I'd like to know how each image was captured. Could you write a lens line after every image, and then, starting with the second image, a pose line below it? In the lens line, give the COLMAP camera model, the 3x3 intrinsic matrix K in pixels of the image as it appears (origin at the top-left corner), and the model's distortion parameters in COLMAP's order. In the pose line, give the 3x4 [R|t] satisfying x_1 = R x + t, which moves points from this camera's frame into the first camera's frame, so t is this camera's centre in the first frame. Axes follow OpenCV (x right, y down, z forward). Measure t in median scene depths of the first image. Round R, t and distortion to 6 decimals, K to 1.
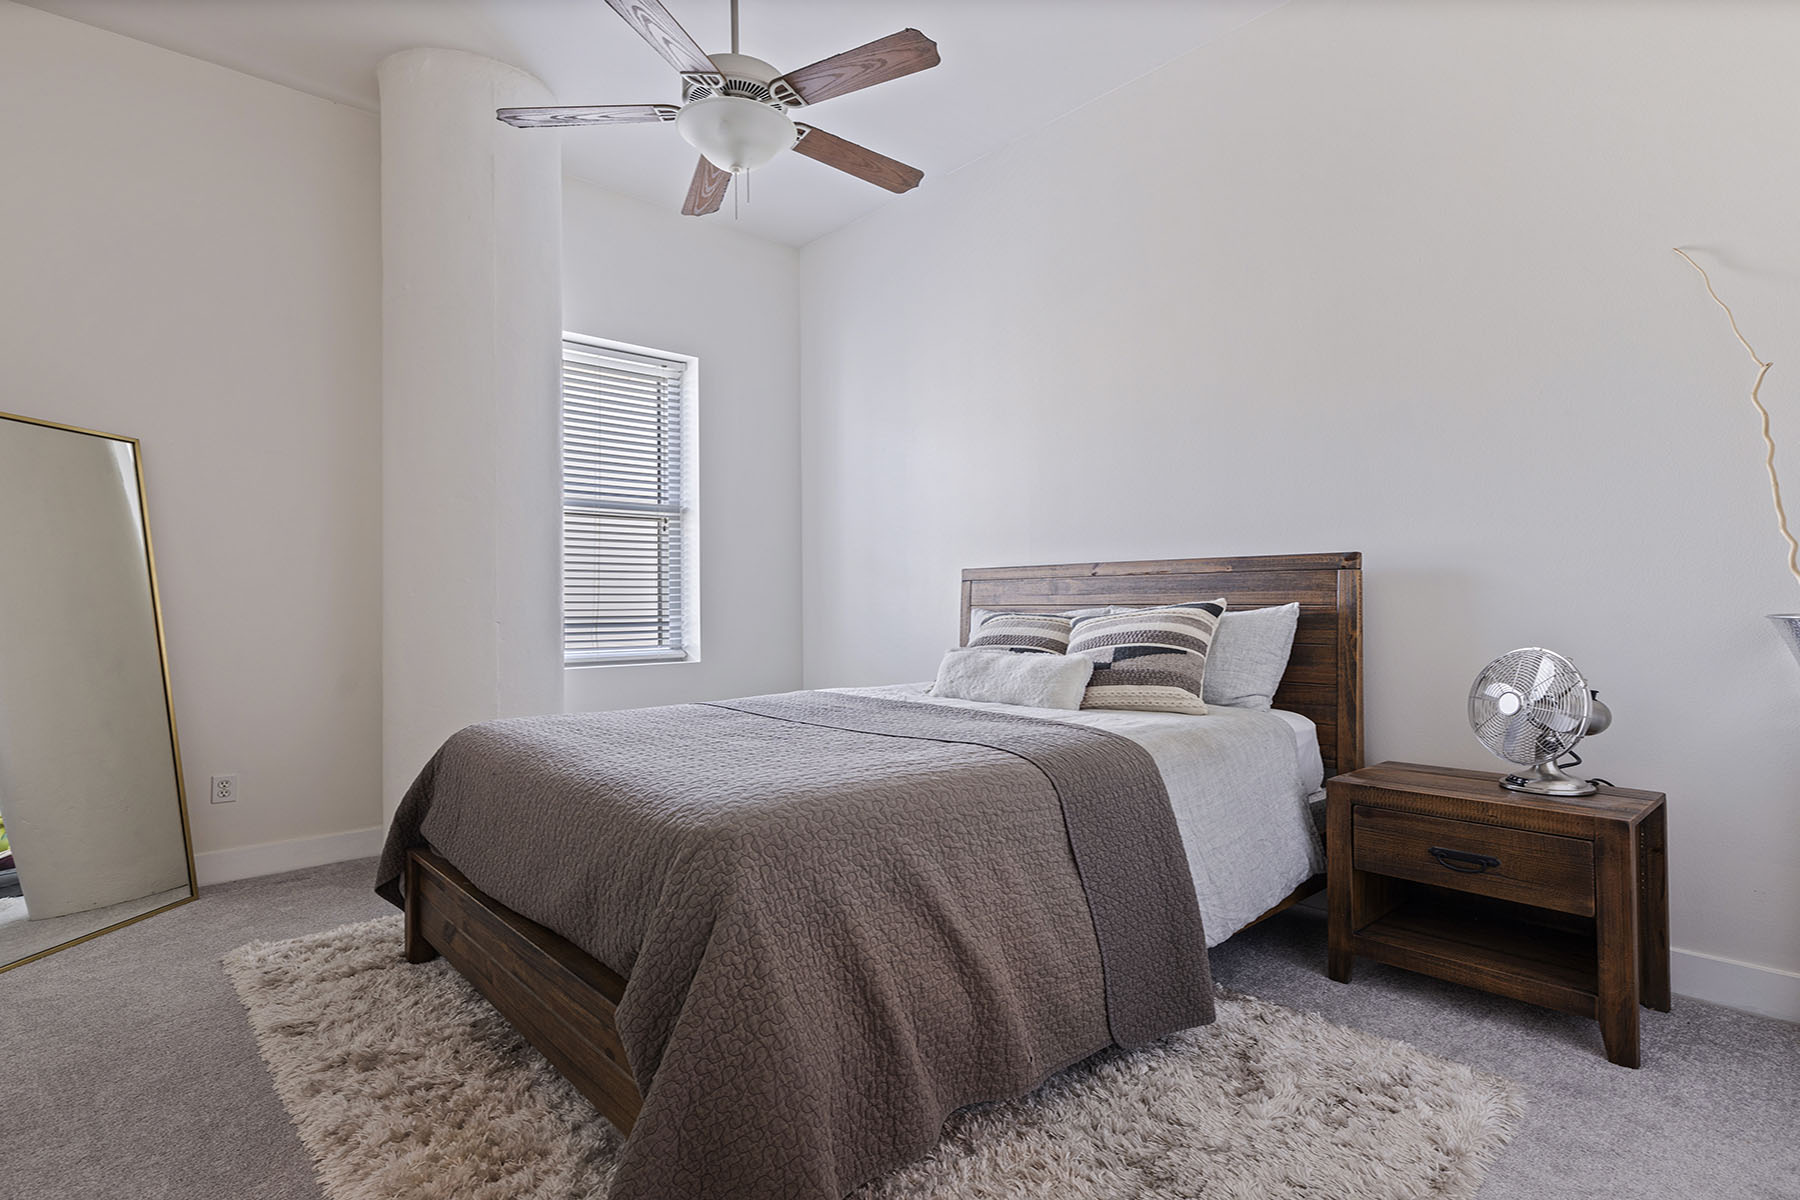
lens RADIAL K [[866.5, 0, 899.7], [0, 866.5, 594.0], [0, 0, 1]] dist [0.000937, -0.000098]
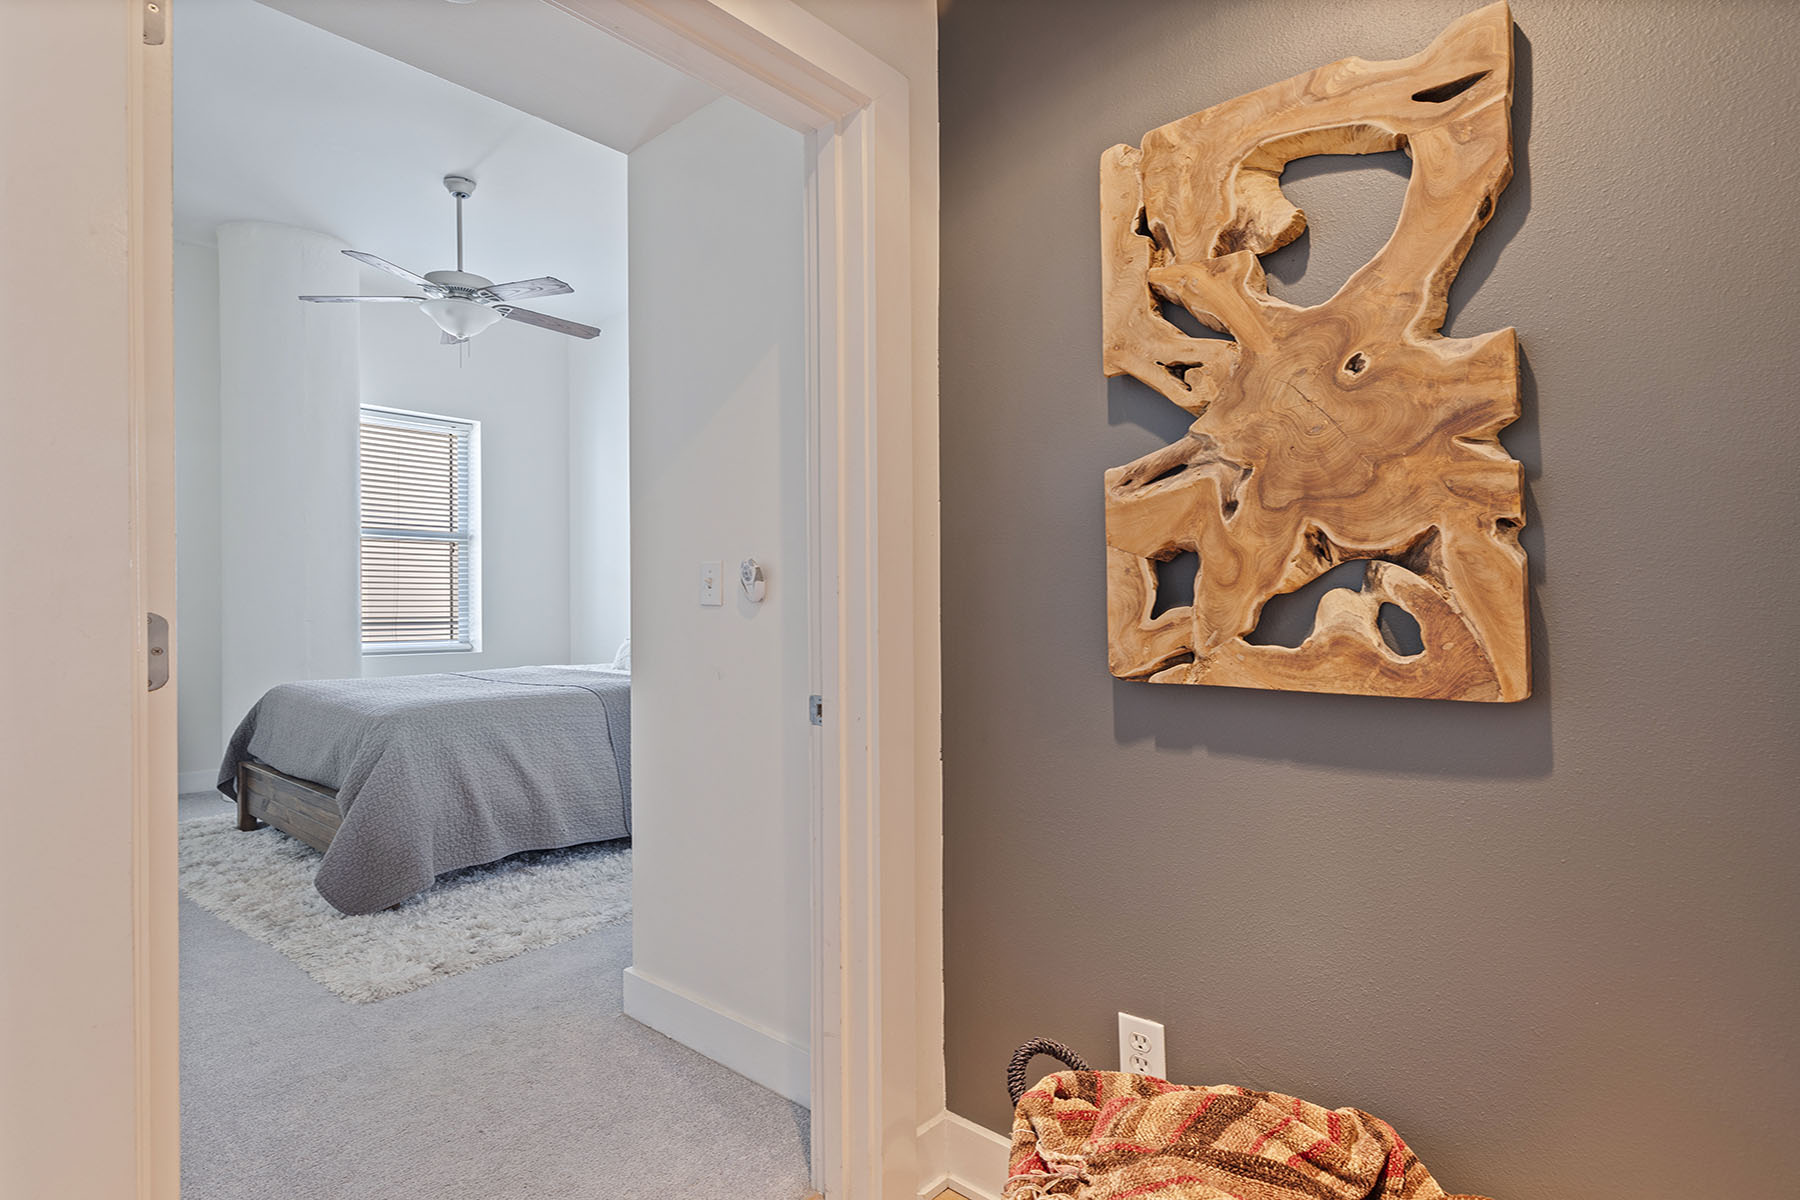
lens RADIAL K [[874.7, 0, 900.6], [0, 874.7, 606.5], [0, 0, 1]] dist [-0.001135, -0.000148]
pose [[0.992426, 0.003164, 0.122802, 0.409012], [-0.004499, 0.999934, 0.010597, -0.013860], [-0.122761, -0.011069, 0.992375, -0.687759]]
